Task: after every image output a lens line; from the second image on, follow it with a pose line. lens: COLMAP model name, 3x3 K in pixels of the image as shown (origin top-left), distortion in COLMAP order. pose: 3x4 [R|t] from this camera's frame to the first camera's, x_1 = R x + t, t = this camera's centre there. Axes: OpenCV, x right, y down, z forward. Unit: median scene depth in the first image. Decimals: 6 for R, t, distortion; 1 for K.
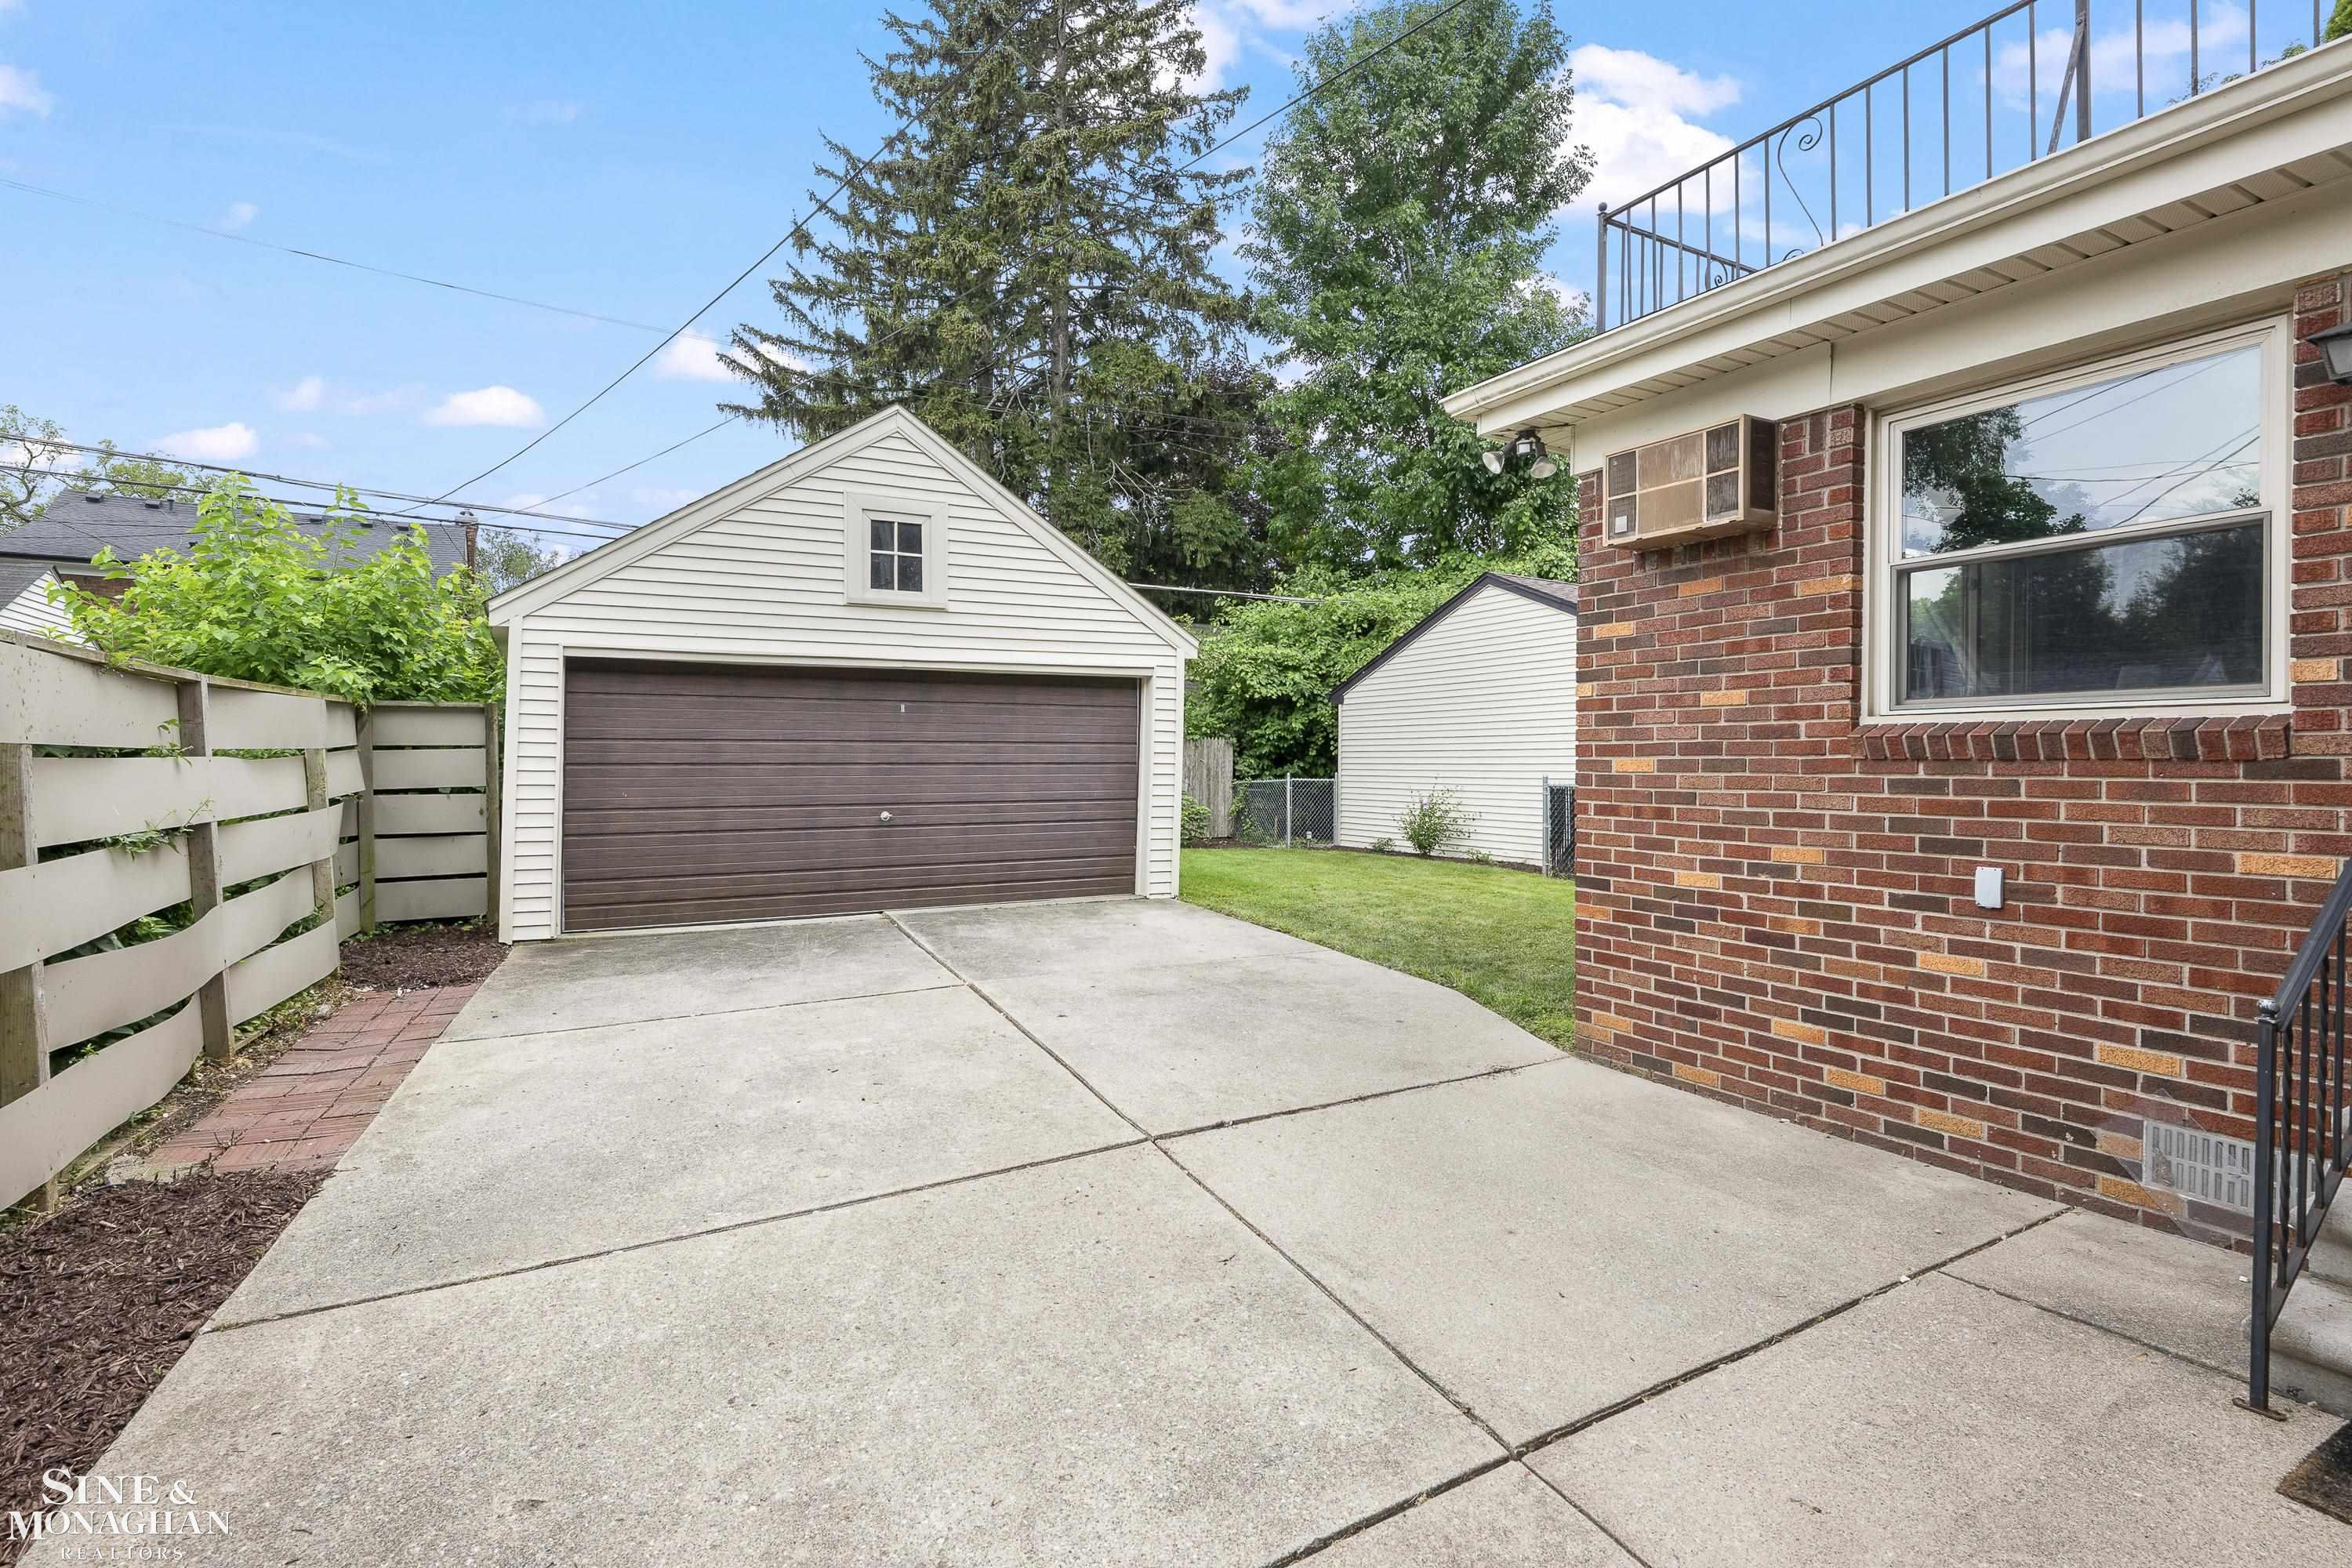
lens RADIAL K [[1057.0, 0, 1174.0], [0, 1057.0, 752.7], [0, 0, 1]] dist [0.000835, 0.000058]
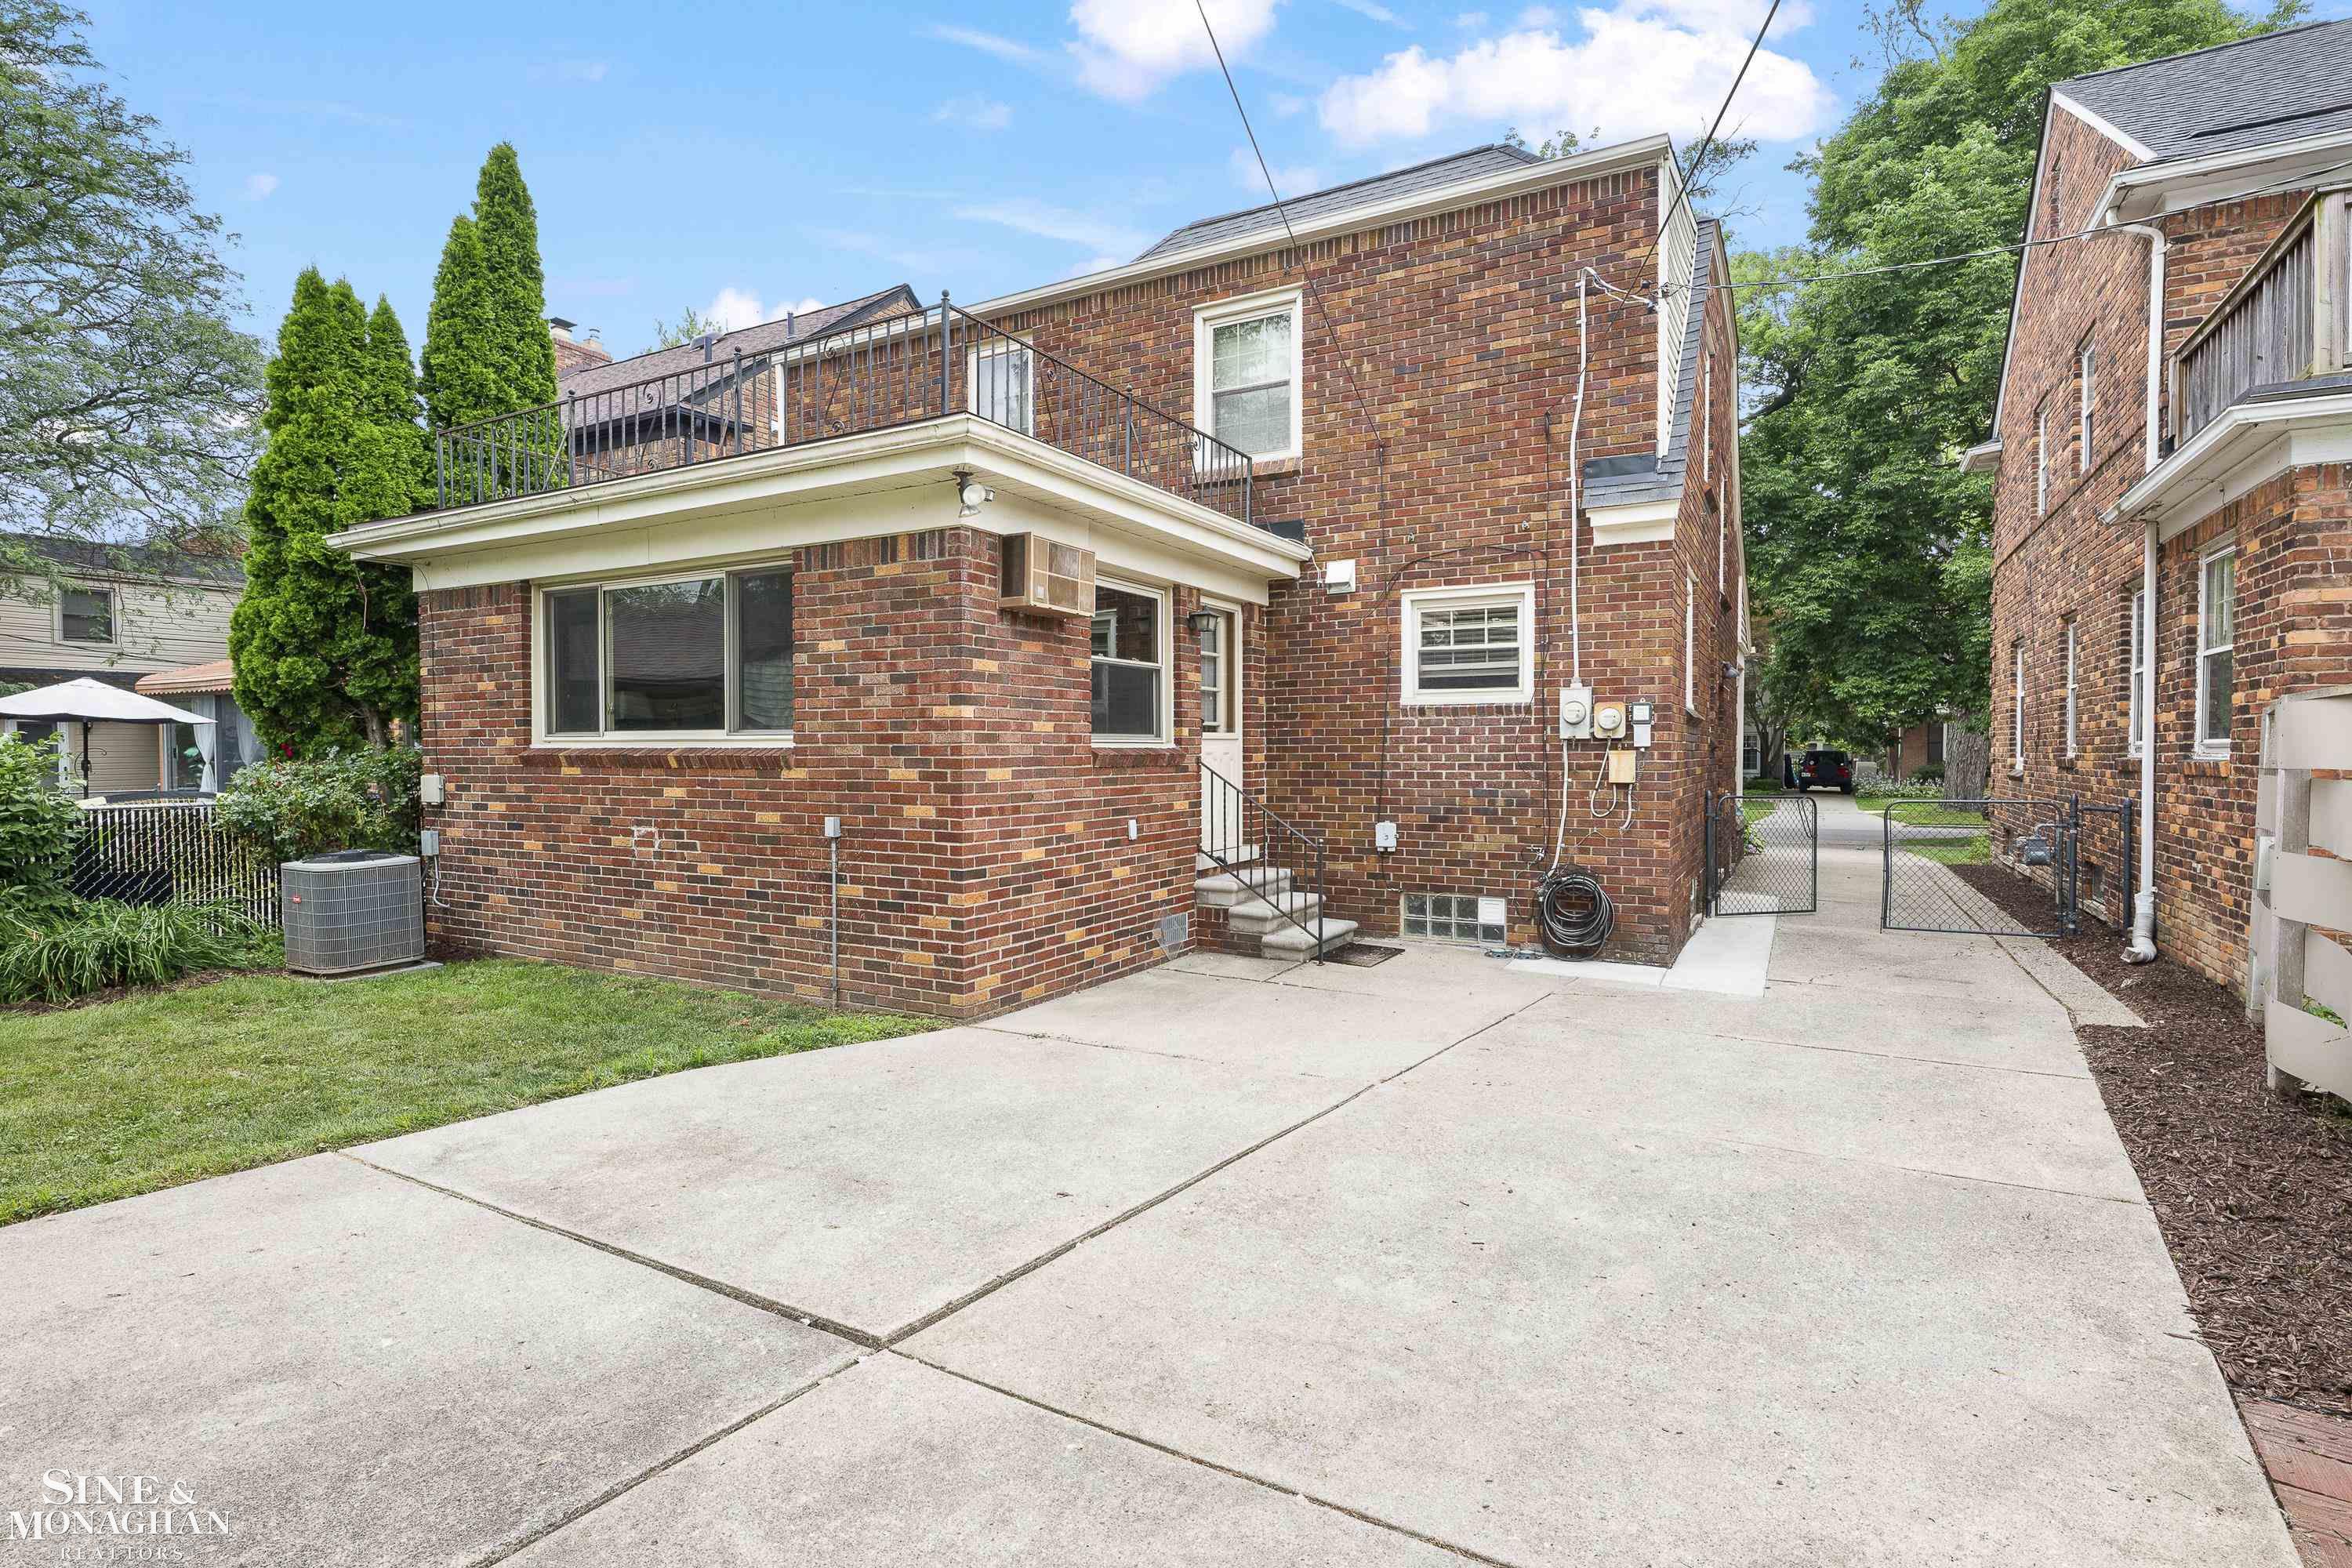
lens RADIAL K [[1140.6, 0, 1096.9], [0, 1140.6, 762.5], [0, 0, 1]] dist [-0.000874, -0.000397]
pose [[-0.458185, -0.012163, 0.888774, -0.560470], [-0.006038, 0.999926, 0.010572, -0.012005], [-0.888836, -0.000522, -0.458224, 1.013143]]
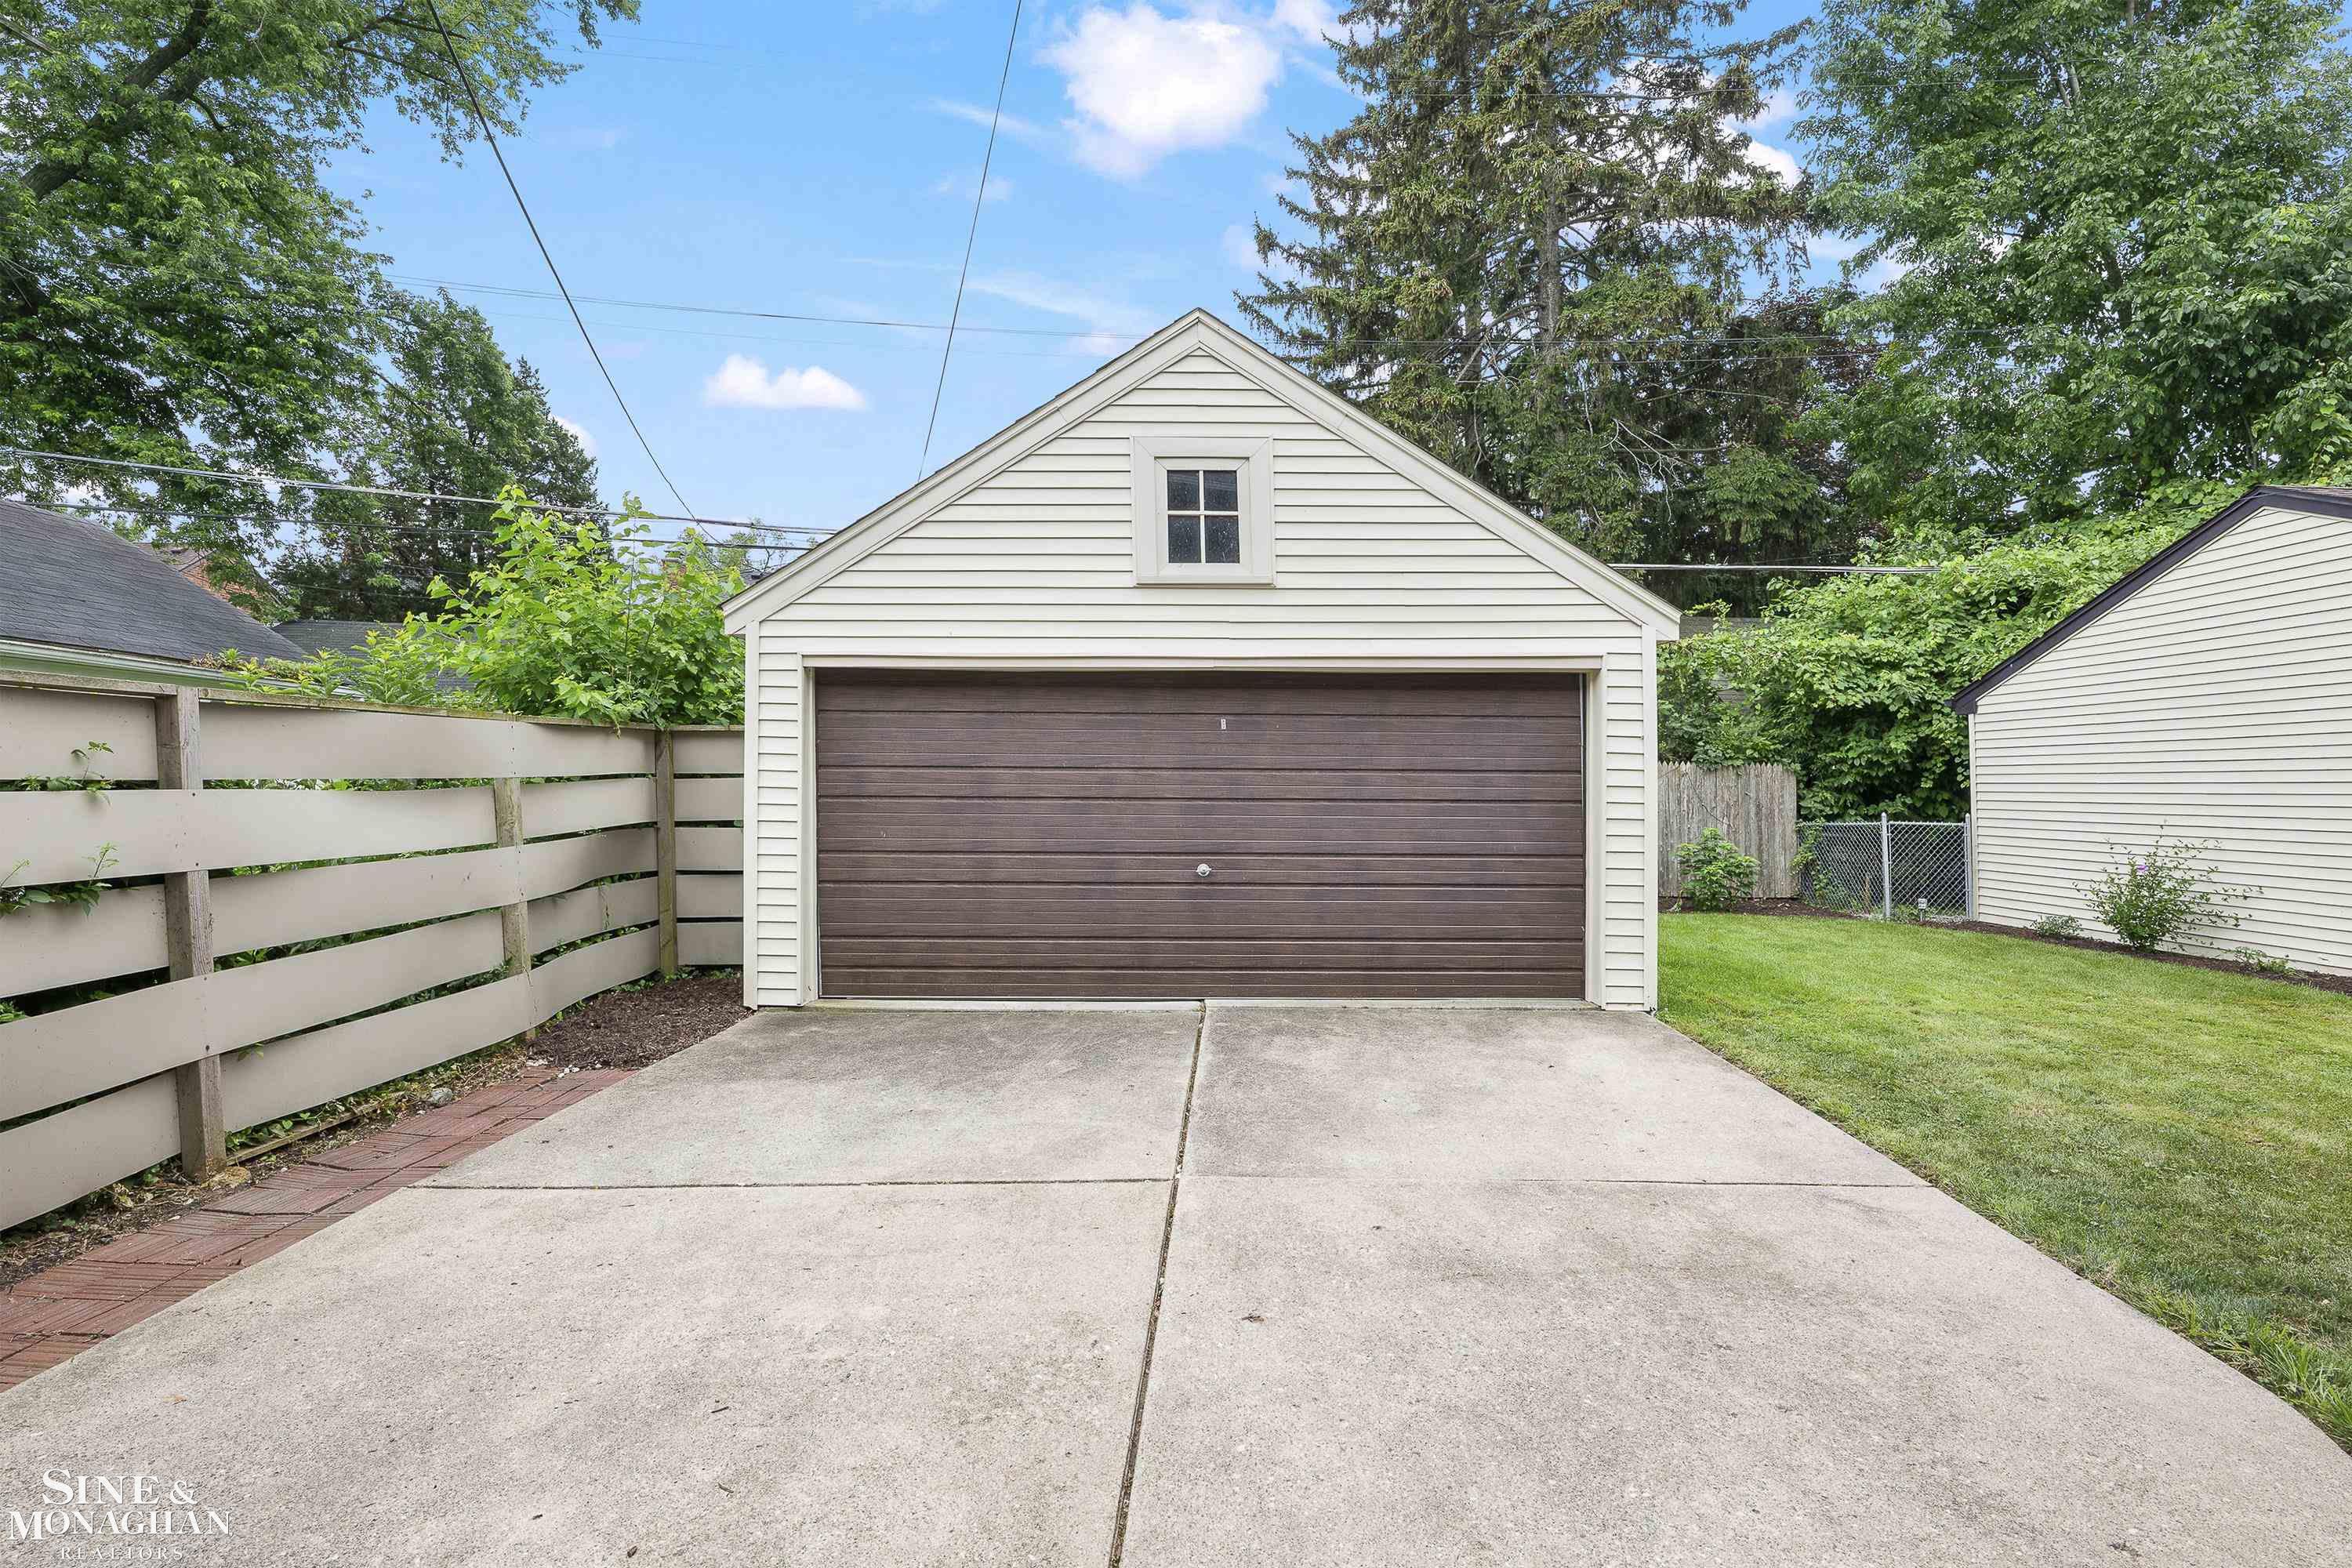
lens RADIAL K [[1090.2, 0, 1168.7], [0, 1090.2, 724.2], [0, 0, 1]] dist [-0.000304, -0.000309]
pose [[0.883808, -0.019516, -0.467443, 0.082849], [-0.004344, 0.998744, -0.049913, -0.004836], [0.467830, 0.046144, 0.882613, 0.400720]]
